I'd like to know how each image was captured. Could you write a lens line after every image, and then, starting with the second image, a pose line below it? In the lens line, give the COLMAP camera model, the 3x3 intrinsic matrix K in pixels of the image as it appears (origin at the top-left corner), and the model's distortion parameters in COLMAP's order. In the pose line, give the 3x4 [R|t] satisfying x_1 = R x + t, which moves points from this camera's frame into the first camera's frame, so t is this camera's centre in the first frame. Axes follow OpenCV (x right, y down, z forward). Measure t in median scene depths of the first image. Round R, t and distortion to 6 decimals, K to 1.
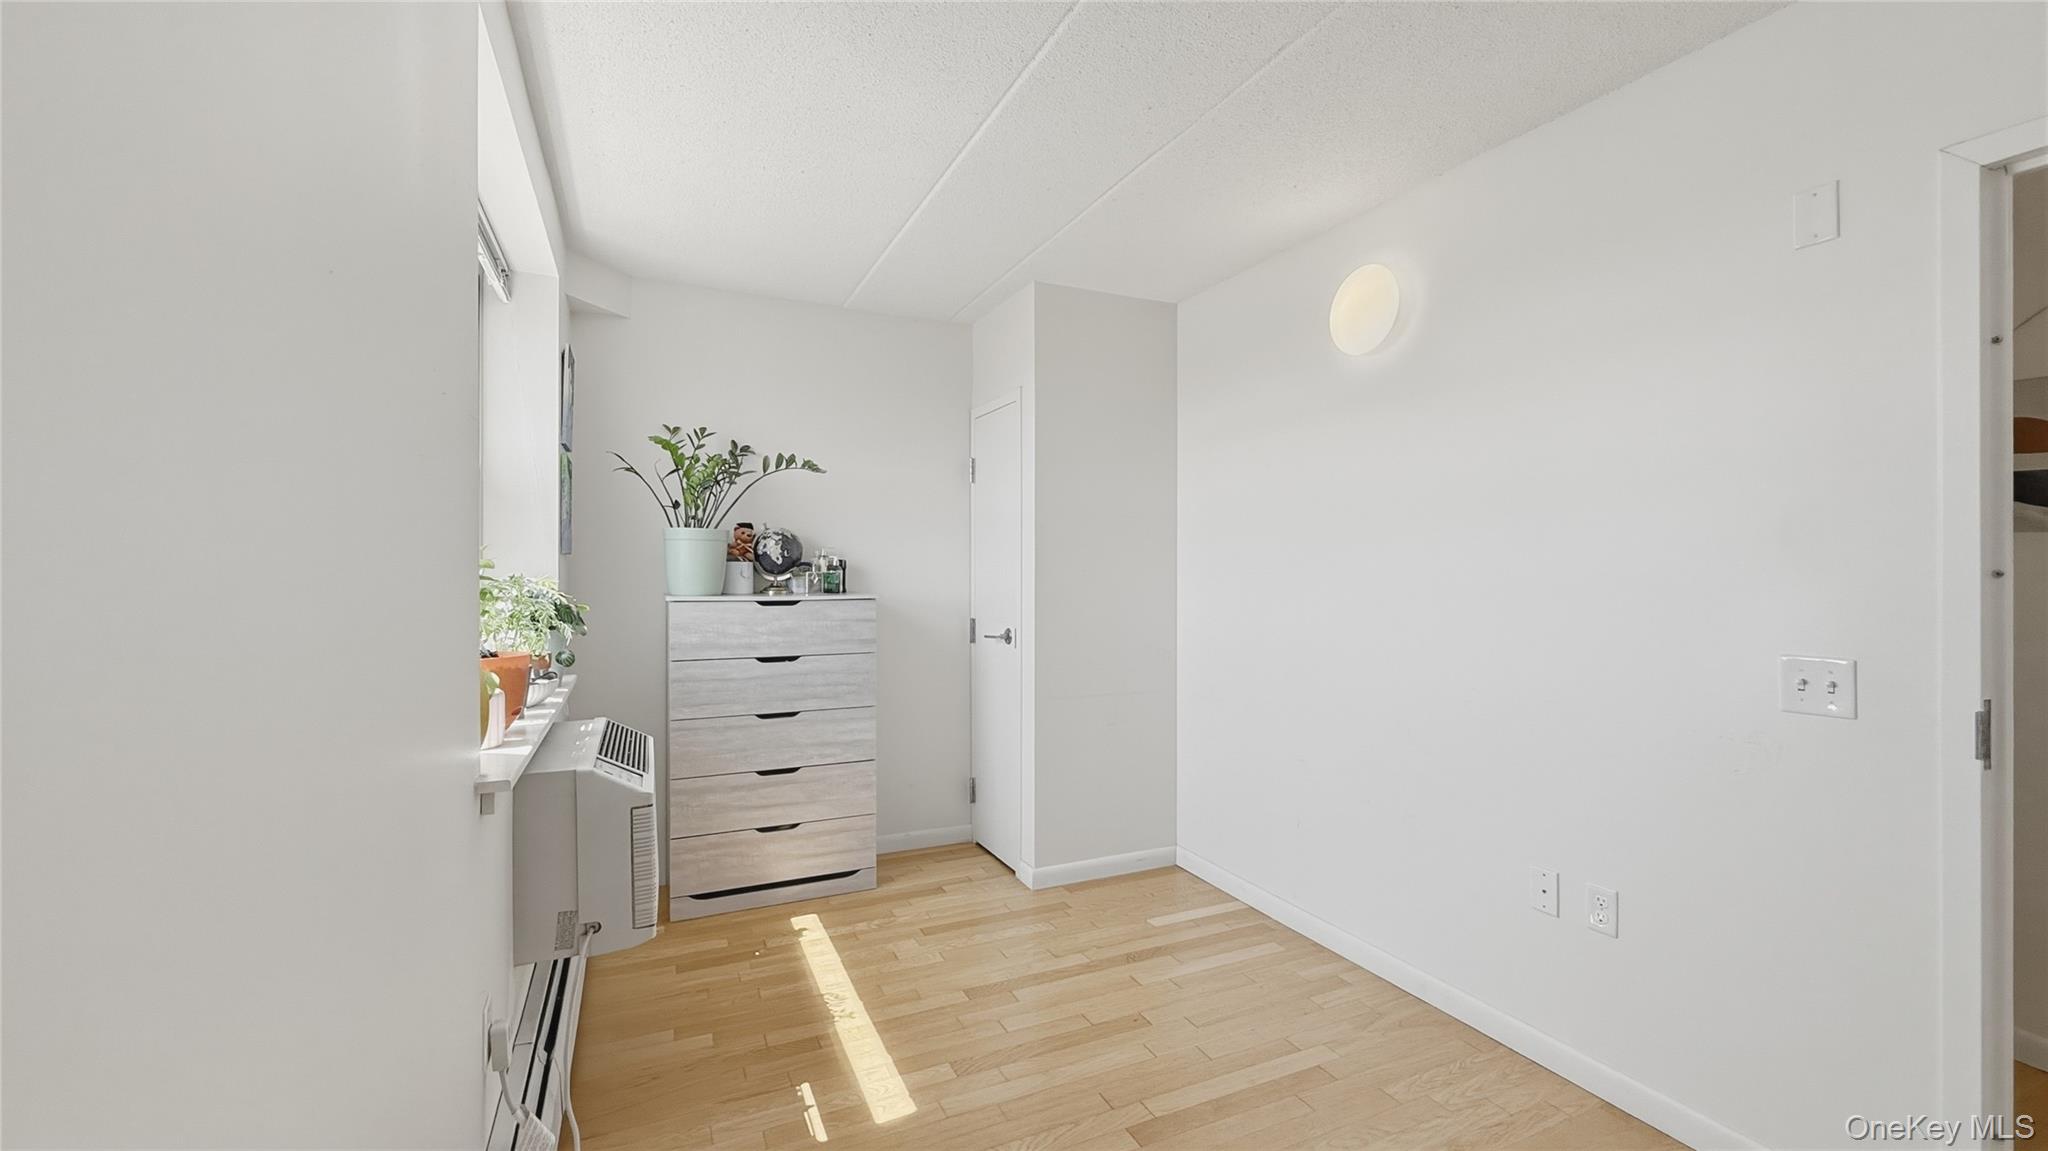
lens RADIAL K [[848.4, 0, 1022.7], [0, 848.4, 547.7], [0, 0, 1]] dist [0.000021, 0.000145]
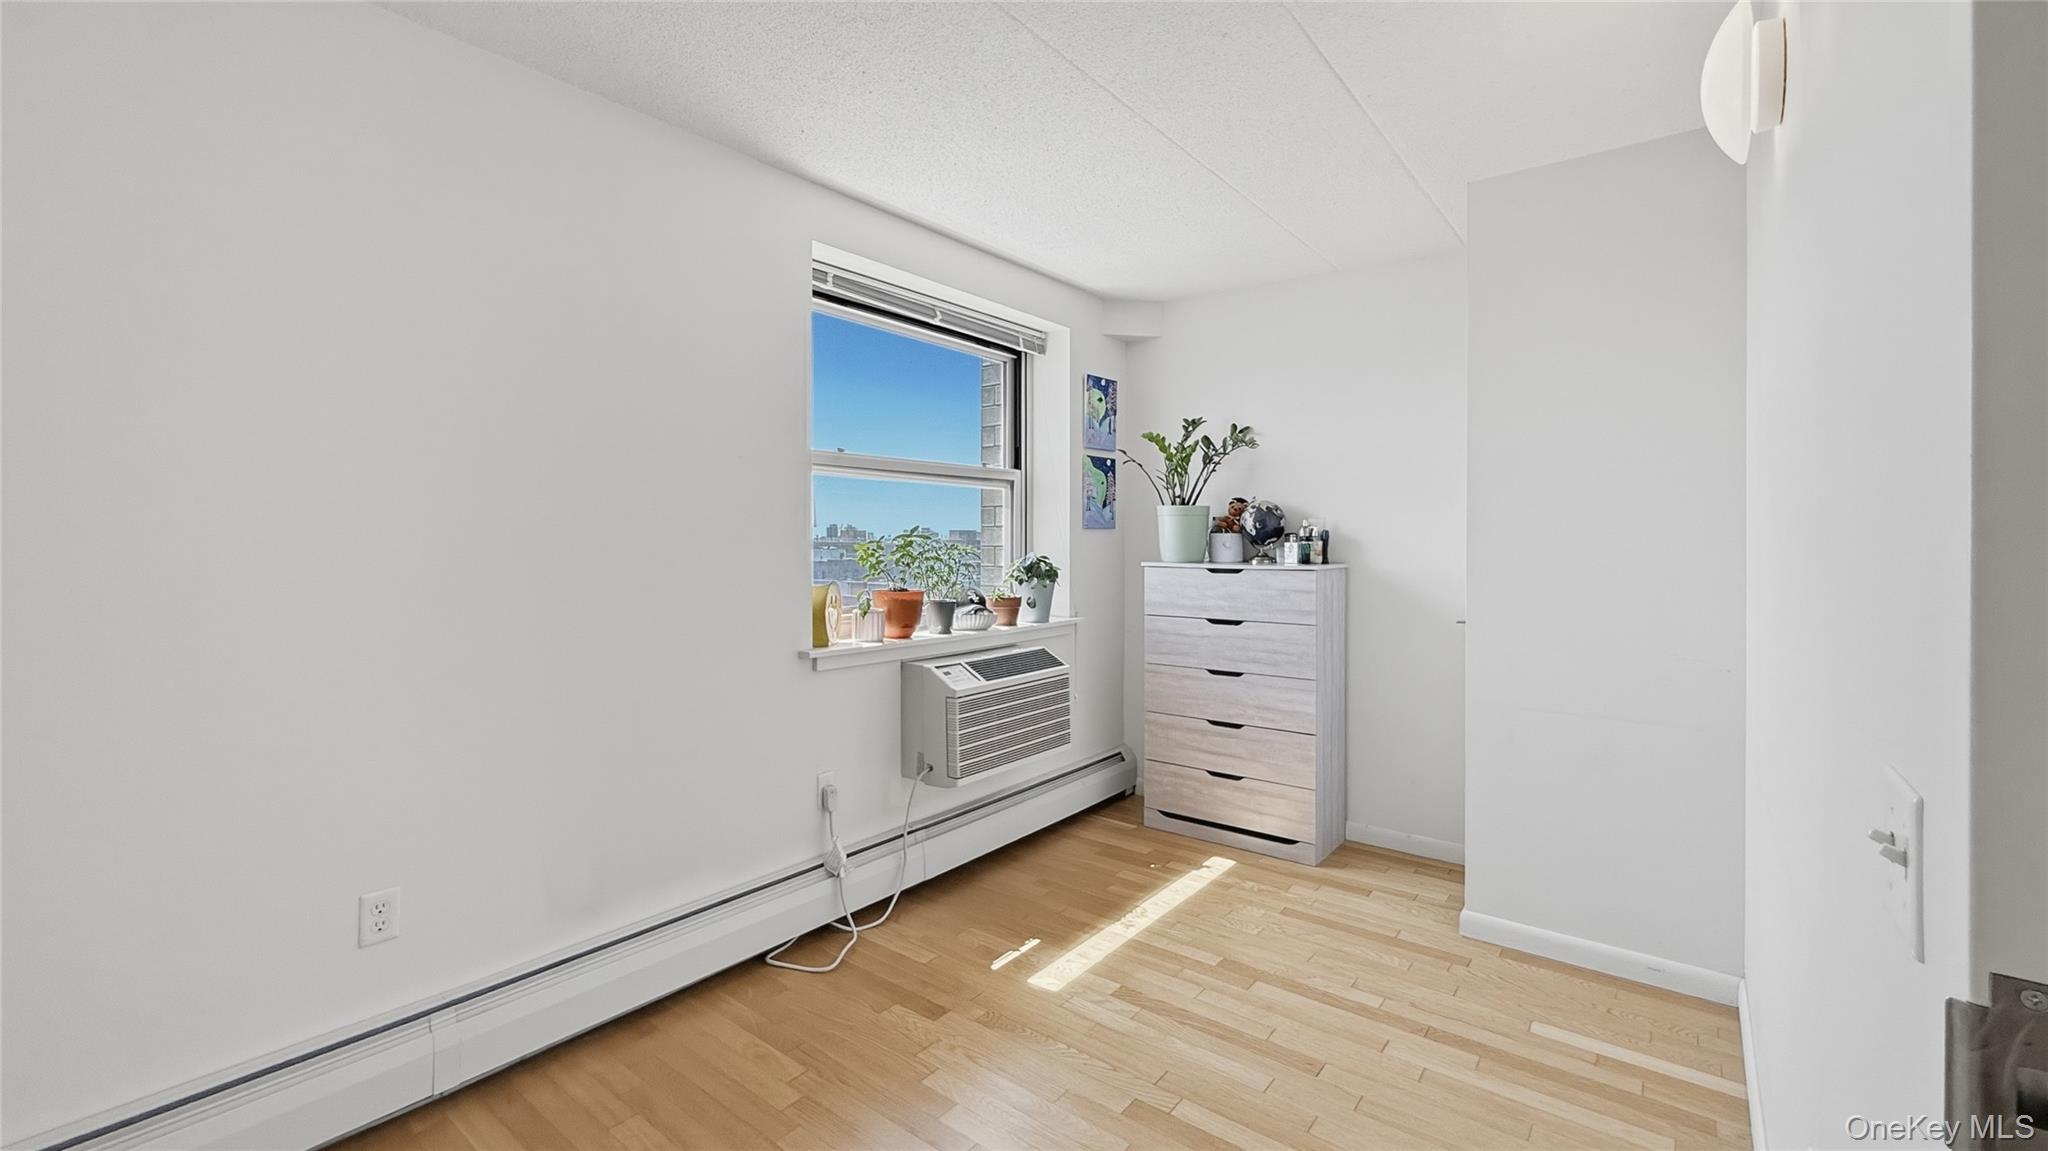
lens RADIAL K [[848.4, 0, 1022.7], [0, 848.4, 547.7], [0, 0, 1]] dist [0.000021, 0.000145]
pose [[0.441871, 0.000882, -0.897078, 0.589538], [0.012159, 0.999902, 0.006972, 0.025662], [0.896996, -0.013988, 0.441817, 0.291744]]
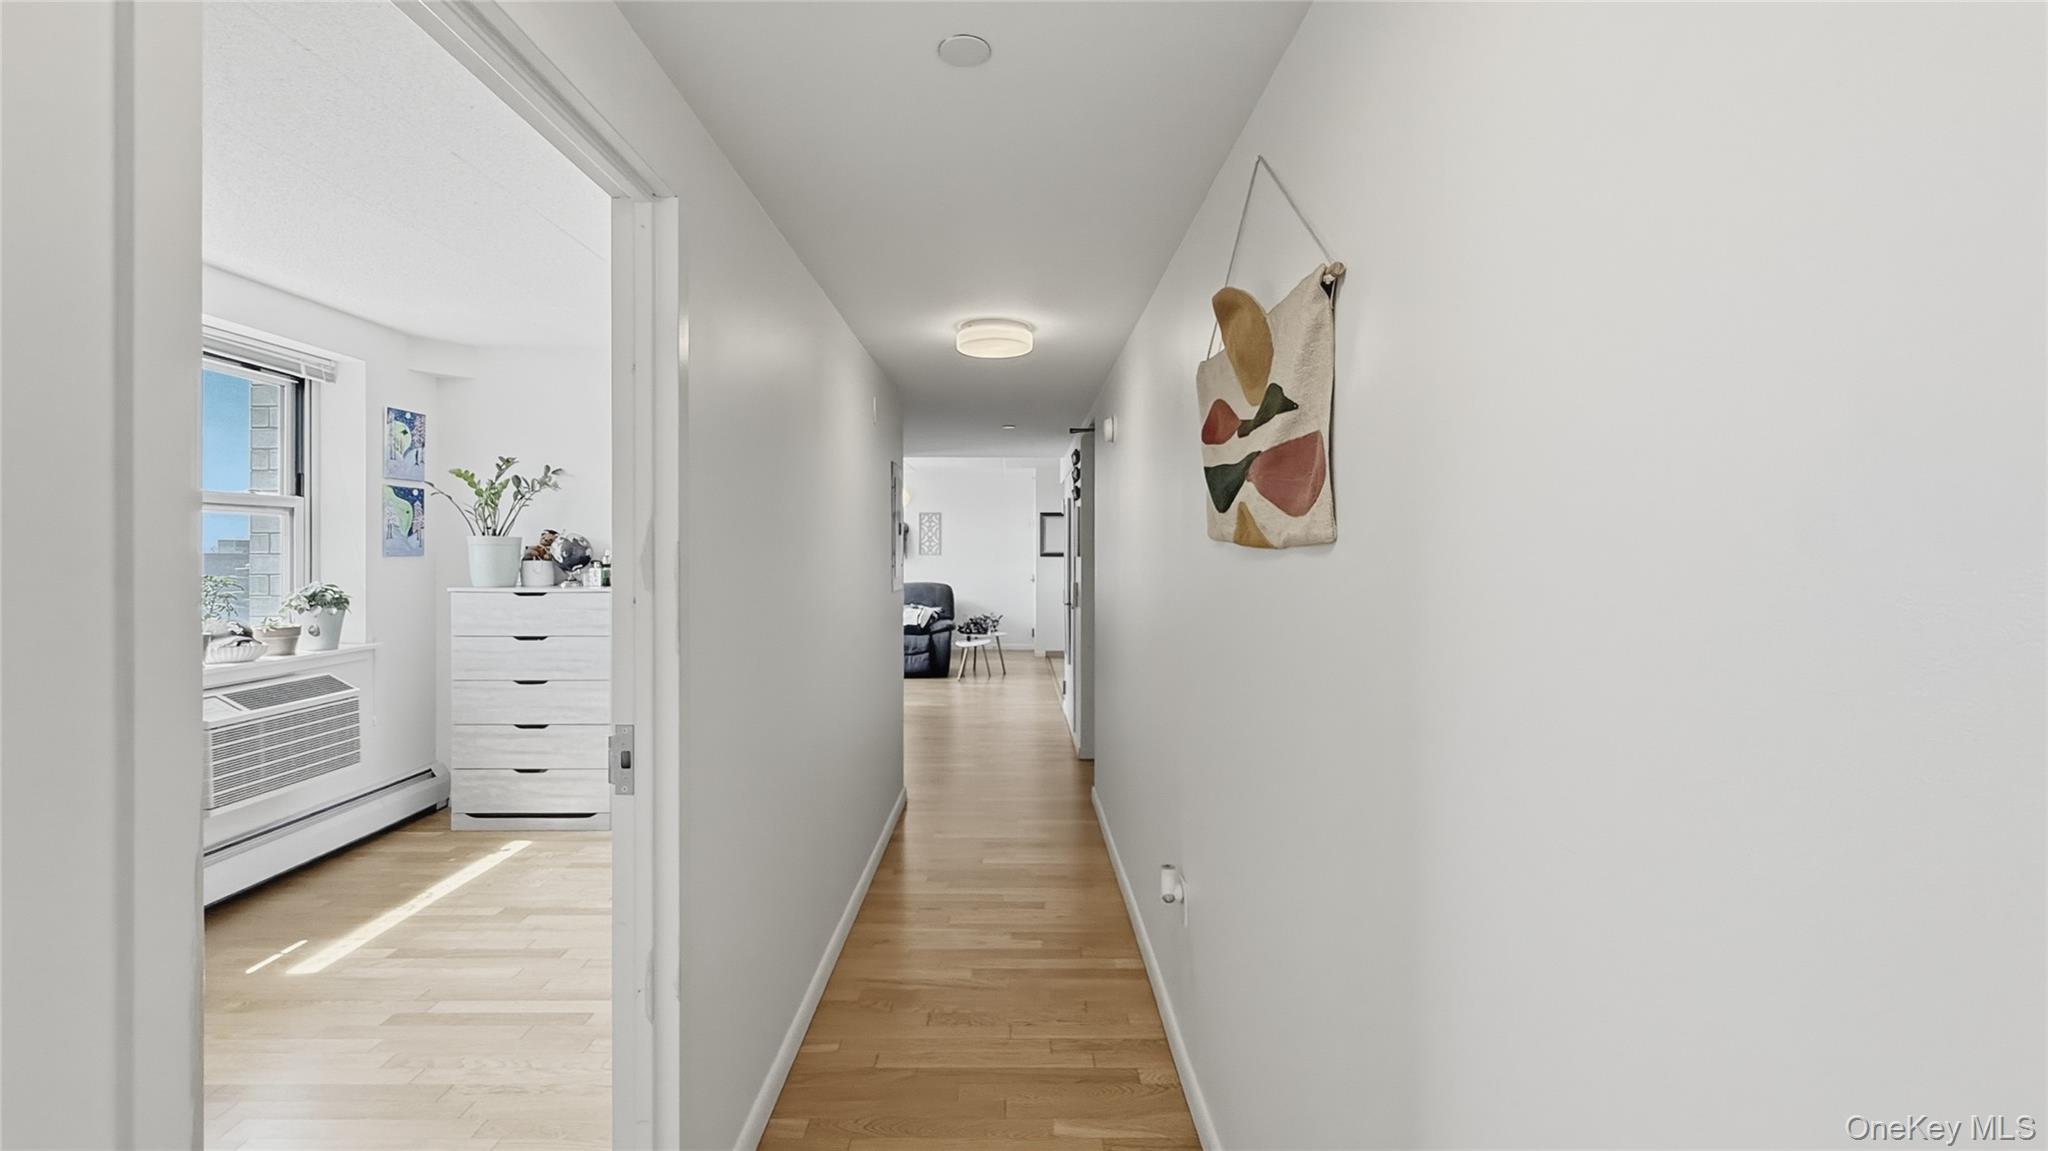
lens RADIAL K [[838.3, 0, 1018.3], [0, 838.3, 552.7], [0, 0, 1]] dist [0.000373, -0.000099]
pose [[0.906976, -0.005696, -0.421144, 0.923983], [0.009374, 0.999934, 0.006663, 0.002225], [0.421078, -0.009991, 0.906969, 0.173635]]
